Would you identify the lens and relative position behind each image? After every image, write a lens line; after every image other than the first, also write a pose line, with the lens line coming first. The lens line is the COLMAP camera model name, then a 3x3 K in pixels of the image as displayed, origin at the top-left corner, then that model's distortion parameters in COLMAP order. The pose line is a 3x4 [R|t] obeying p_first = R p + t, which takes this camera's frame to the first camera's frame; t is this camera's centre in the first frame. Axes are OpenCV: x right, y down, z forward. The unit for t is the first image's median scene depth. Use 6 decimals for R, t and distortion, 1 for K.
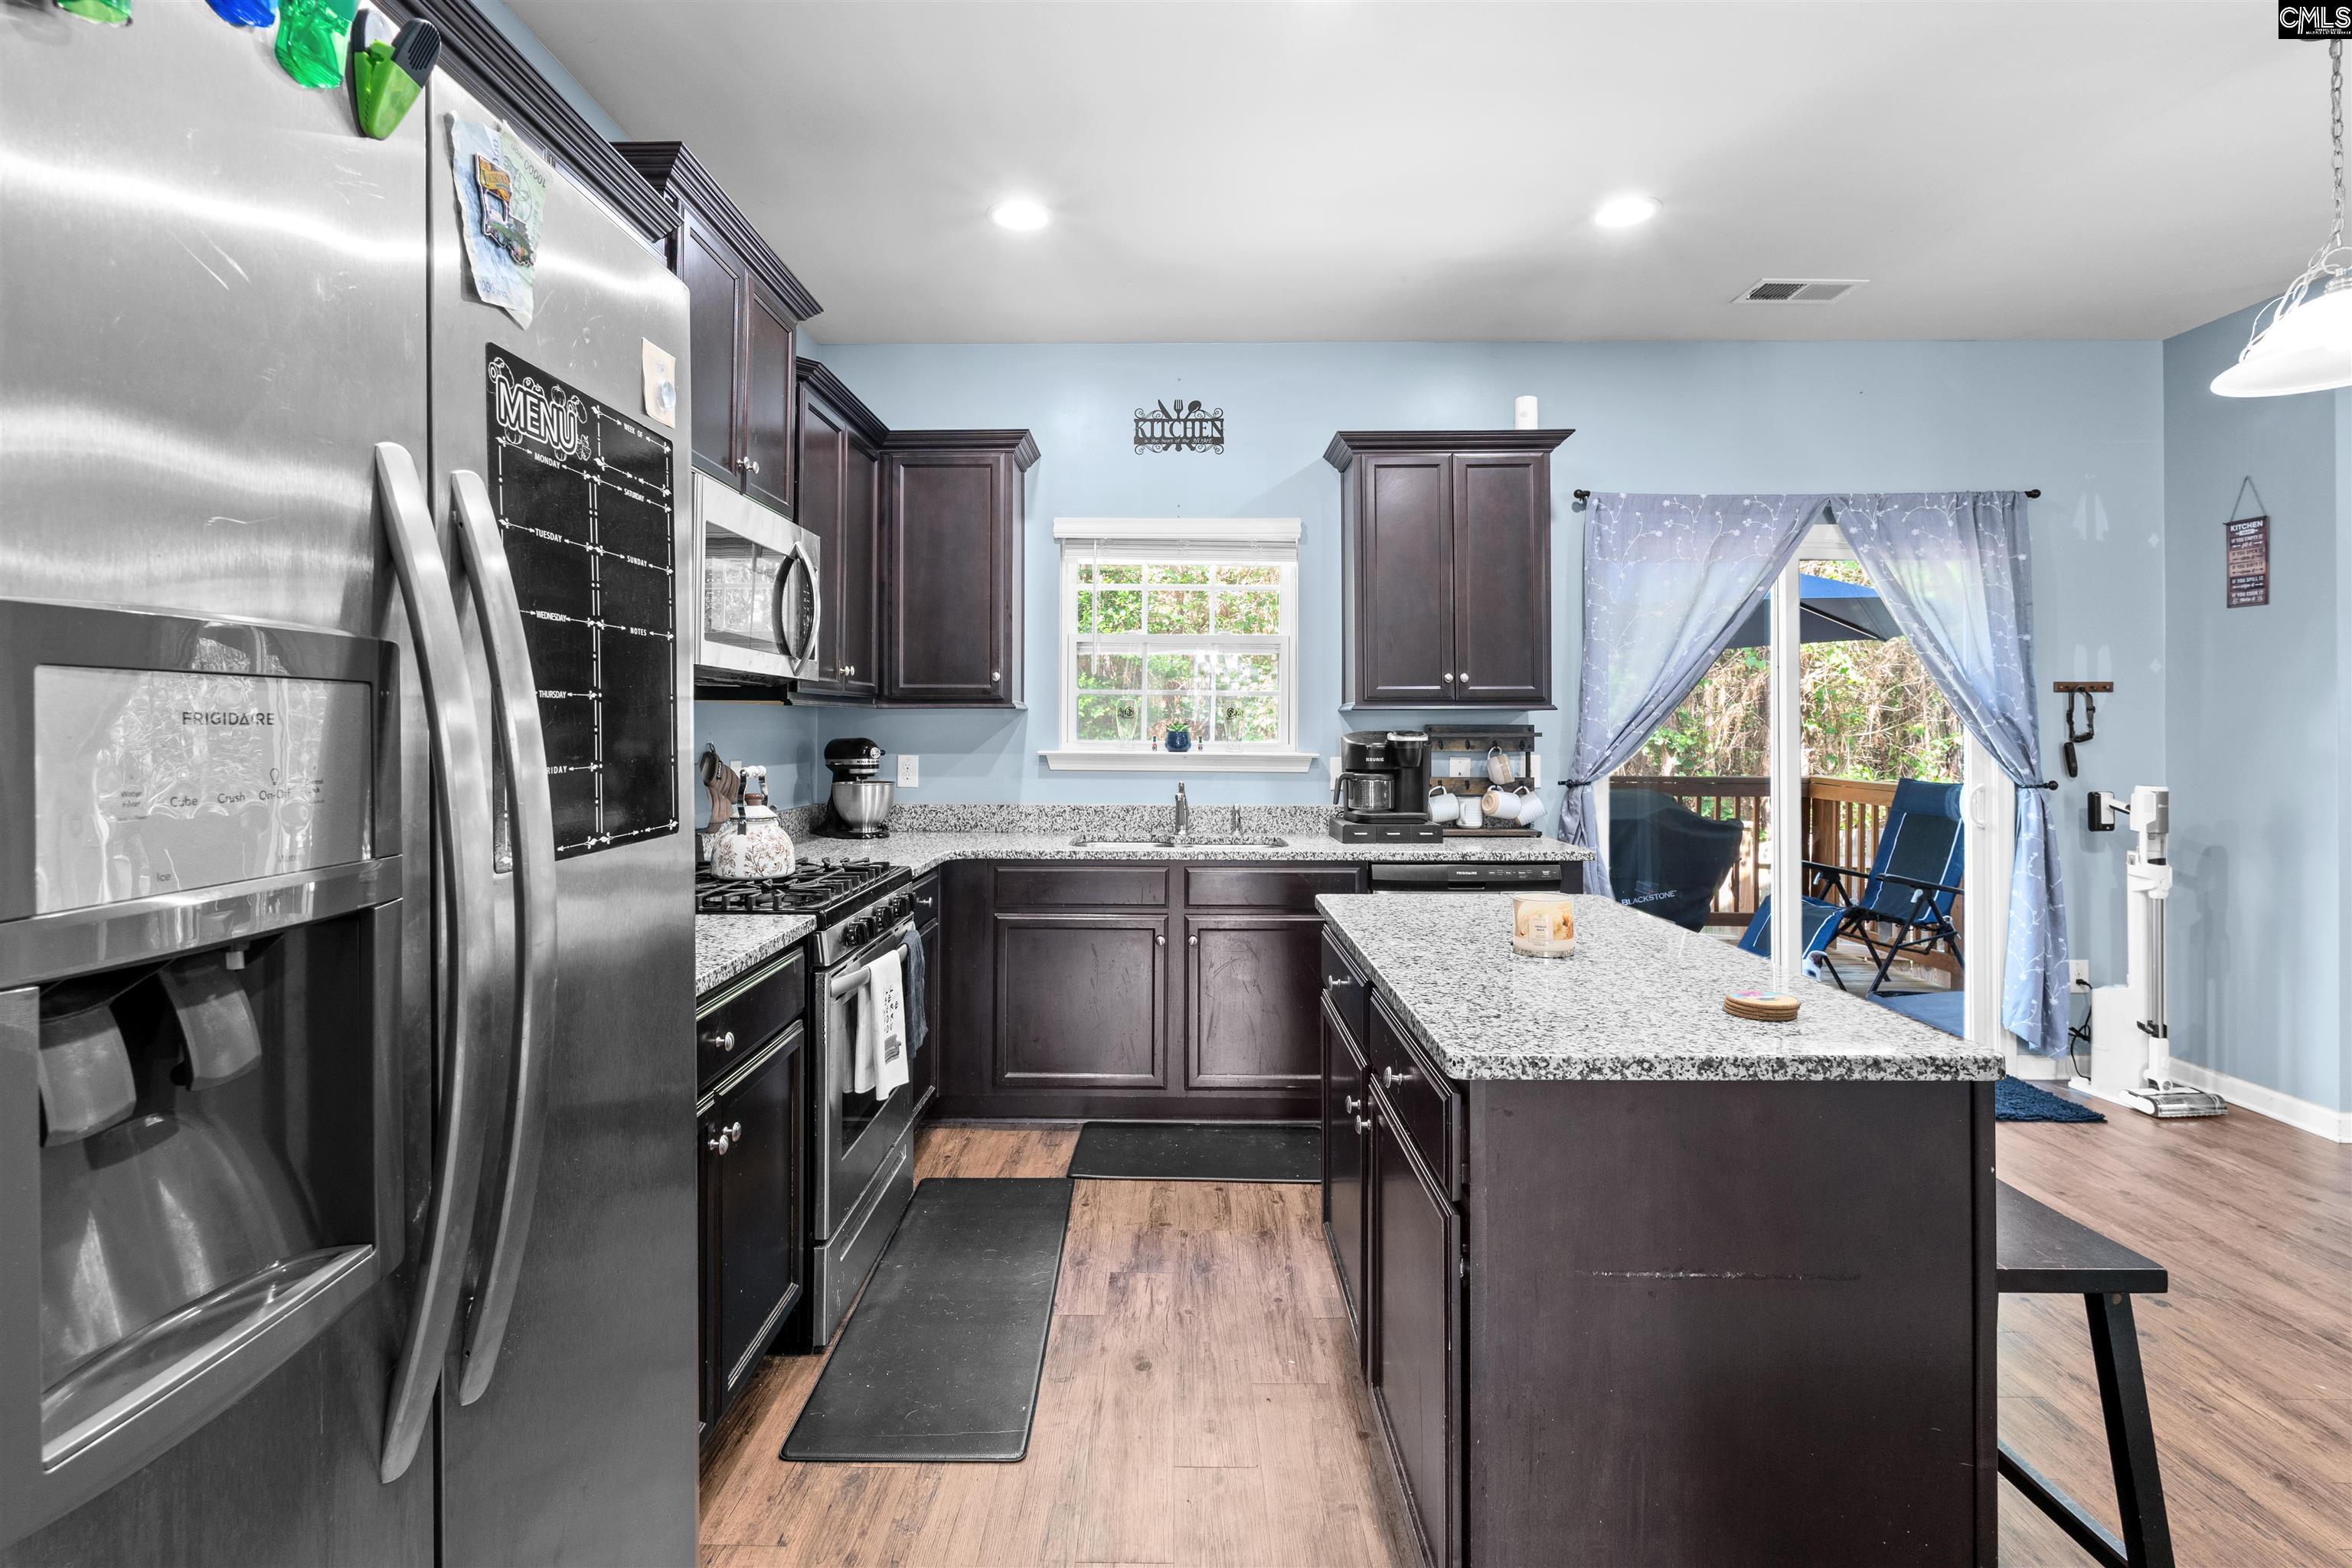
lens RADIAL K [[1109.1, 0, 1164.6], [0, 1109.1, 717.7], [0, 0, 1]] dist [-0.000150, 0.000434]
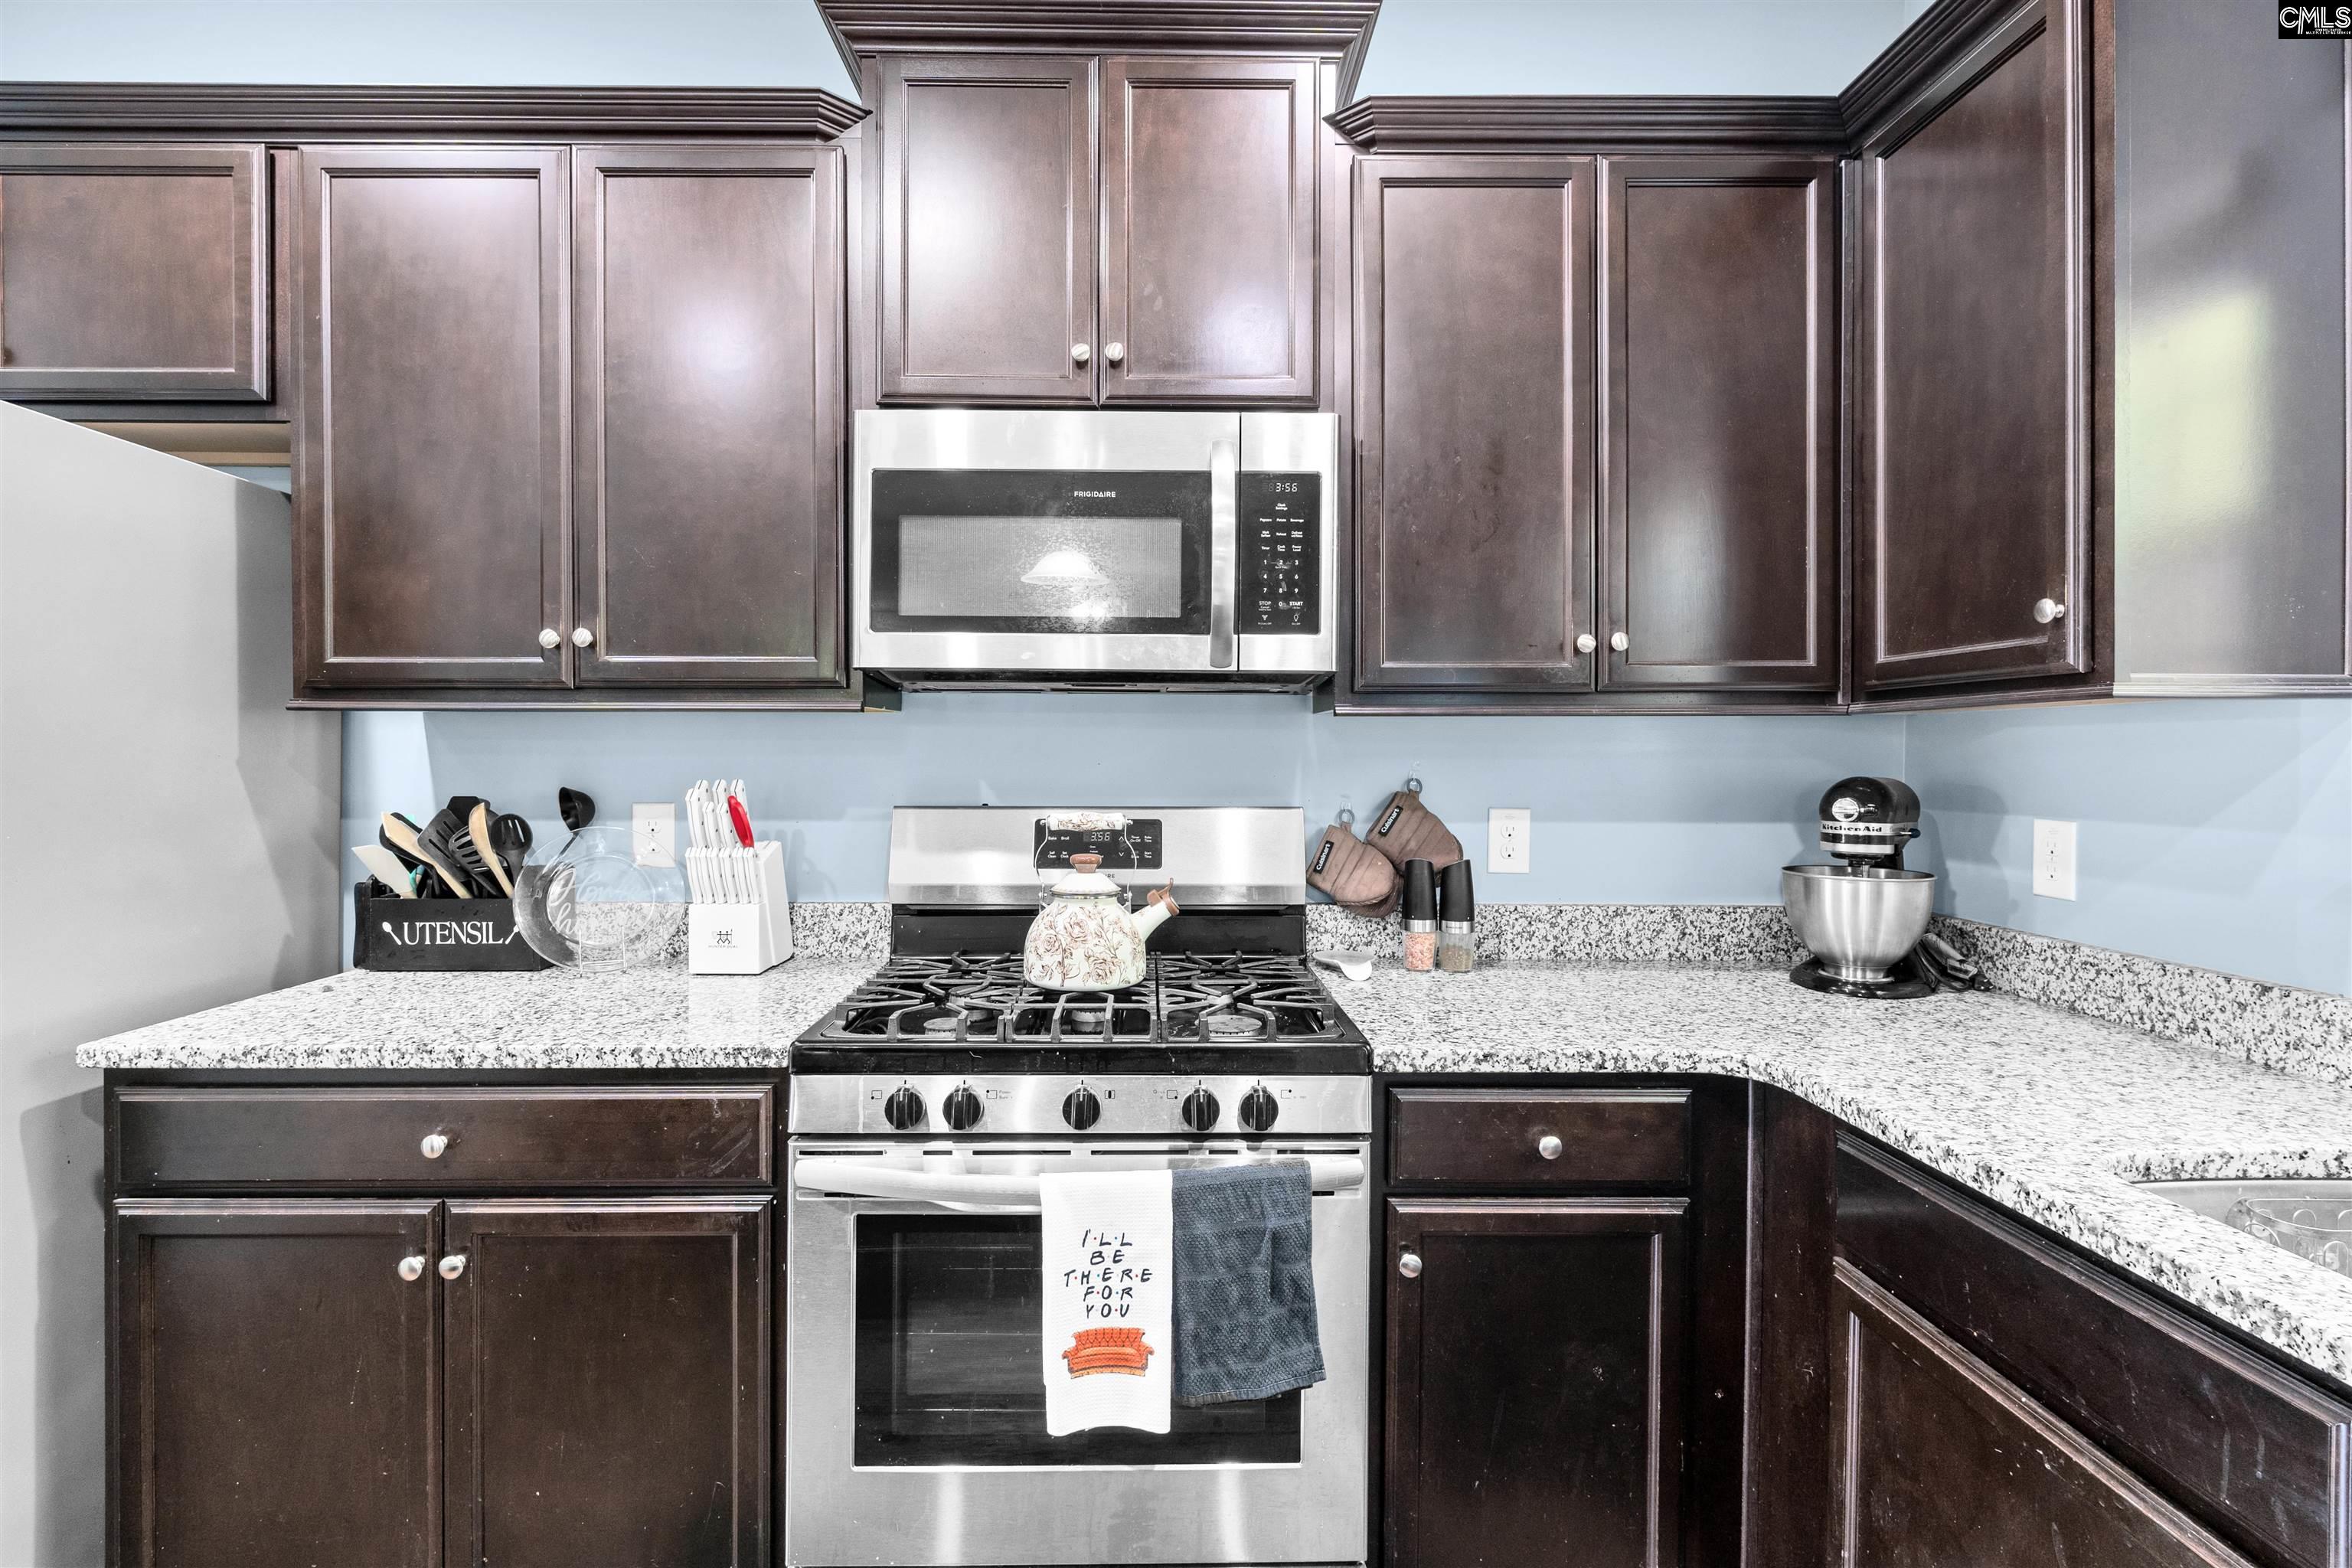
lens RADIAL K [[1090.0, 0, 1160.0], [0, 1090.0, 762.4], [0, 0, 1]] dist [-0.003824, -0.000692]
pose [[0.026977, 0.005299, -0.999622, 0.176347], [0.005808, 0.999968, 0.005457, 0.007015], [0.999619, -0.005953, 0.026945, 0.667721]]
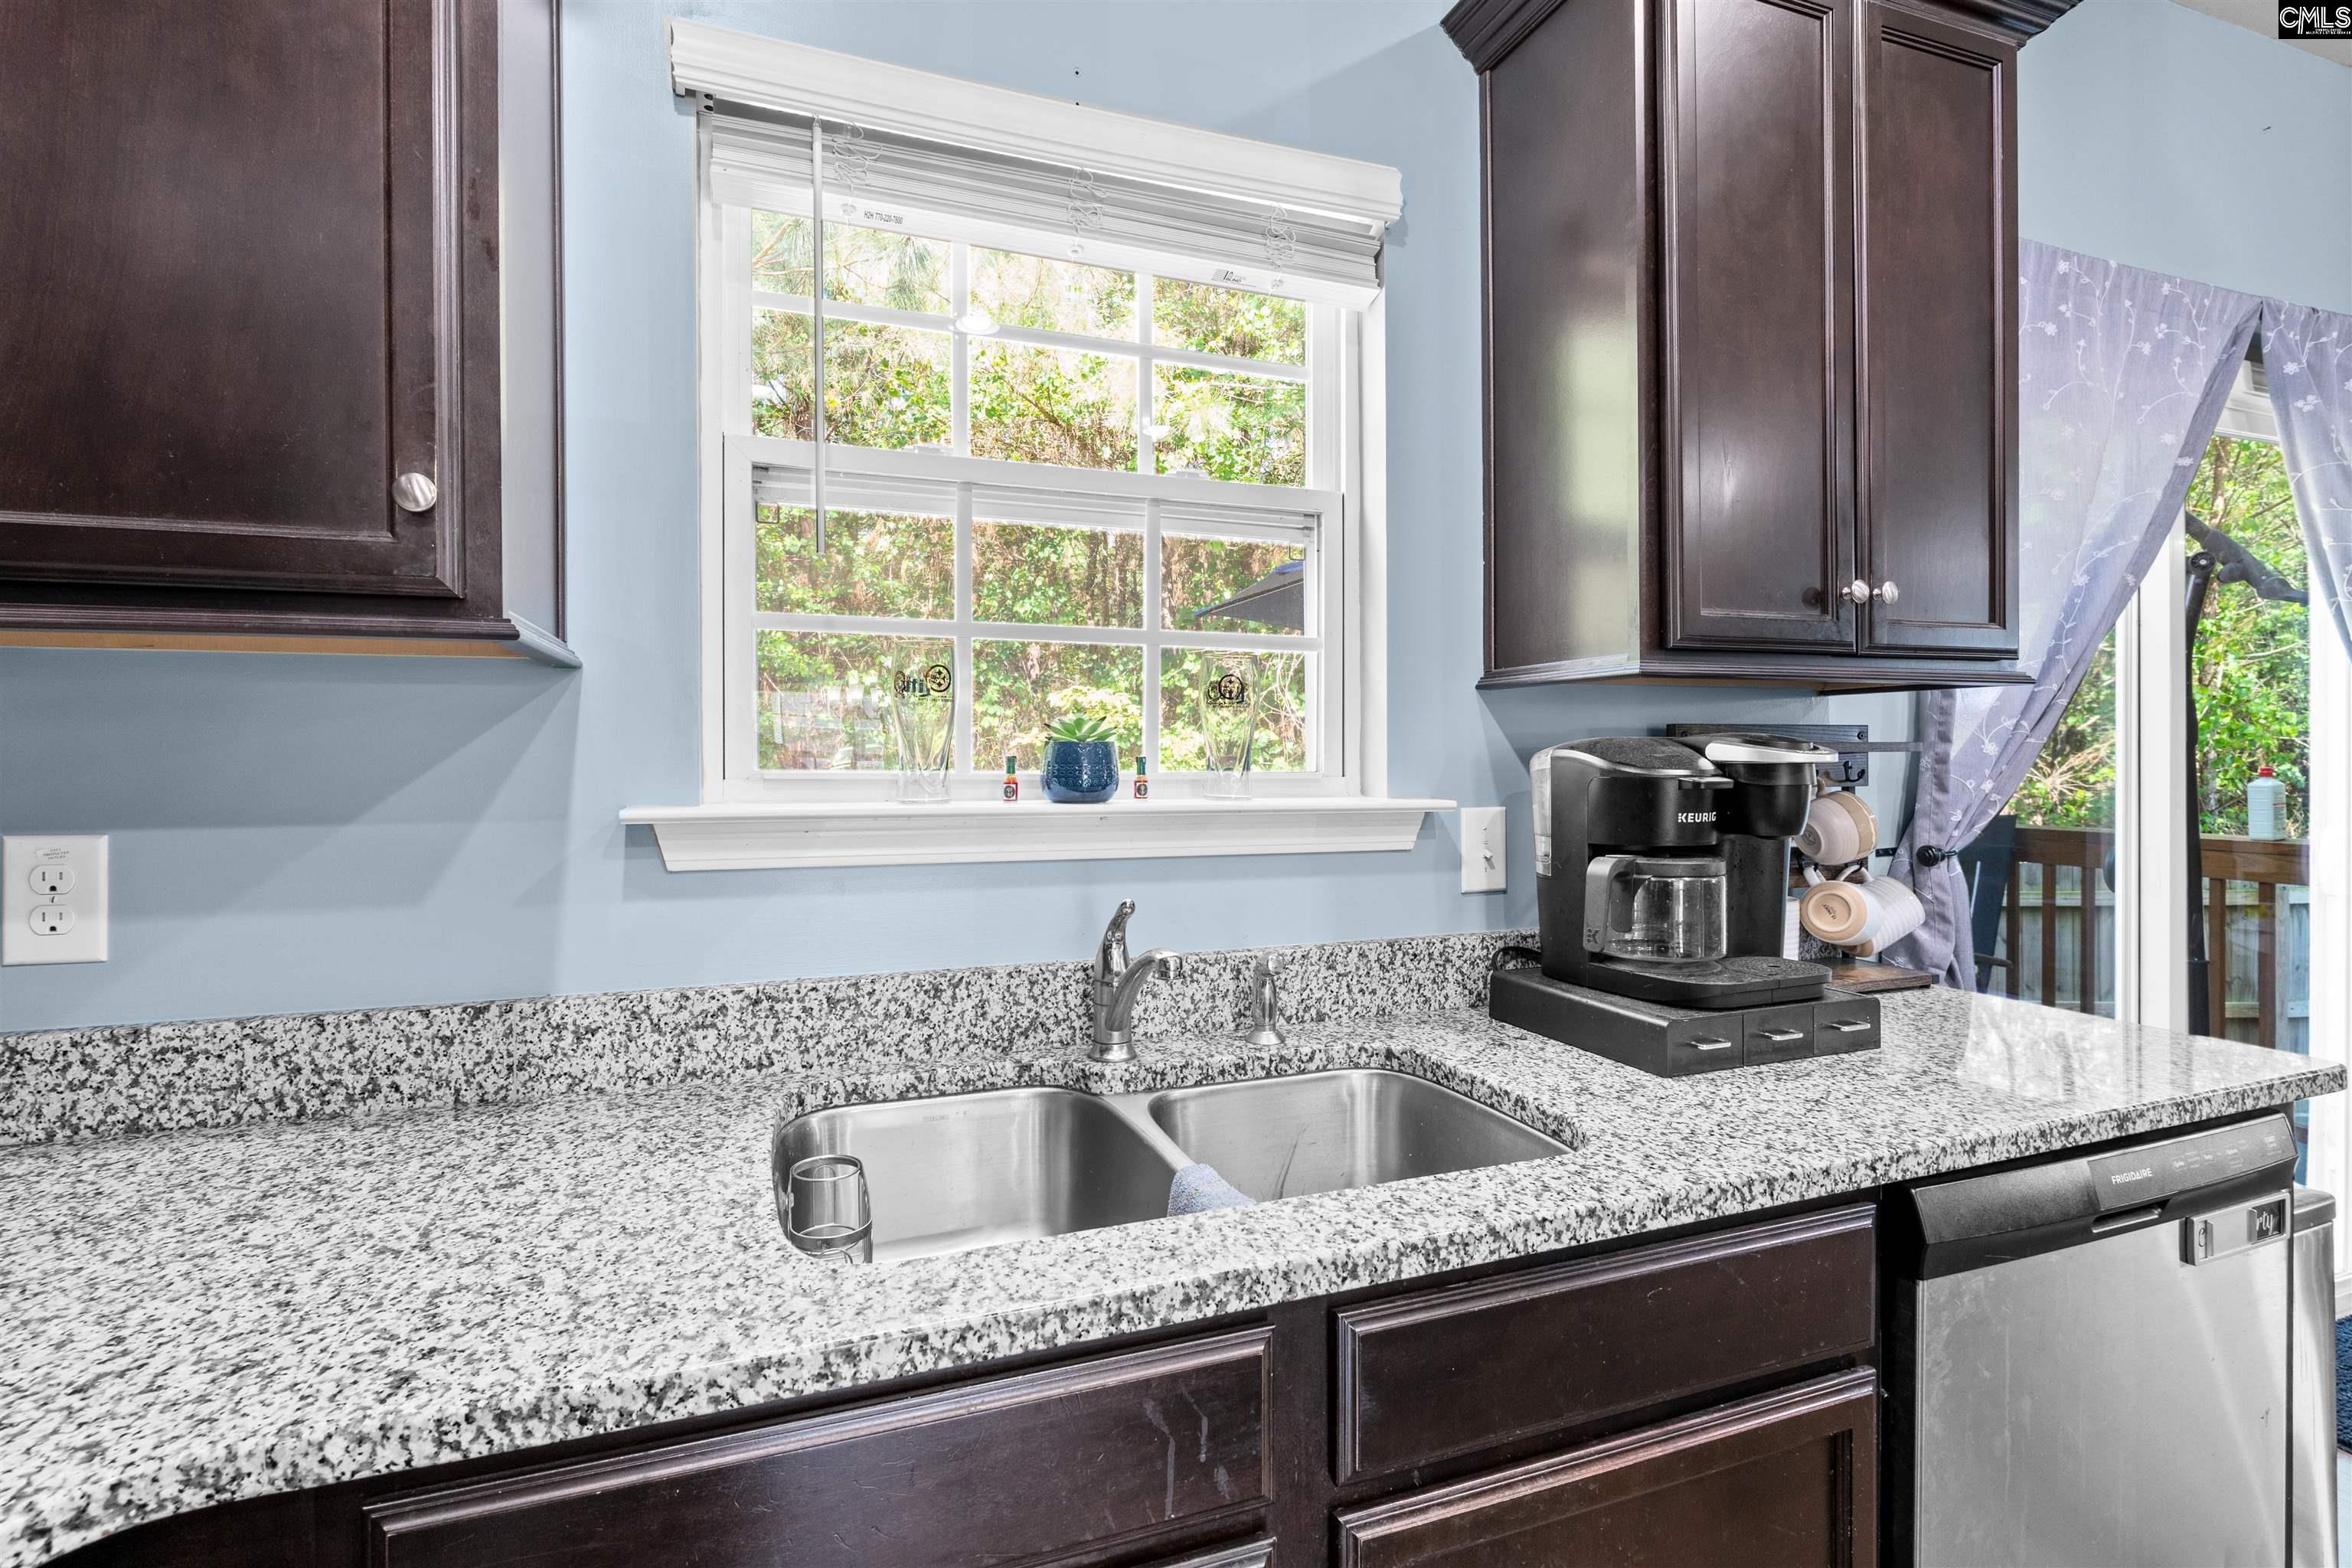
lens RADIAL K [[1090.0, 0, 1160.0], [0, 1090.0, 762.4], [0, 0, 1]] dist [-0.003824, -0.000692]
pose [[0.935894, -0.008332, 0.352184, -0.084255], [0.002421, 0.999849, 0.017222, 0.012995], [-0.352274, -0.015265, 0.935772, 0.696884]]
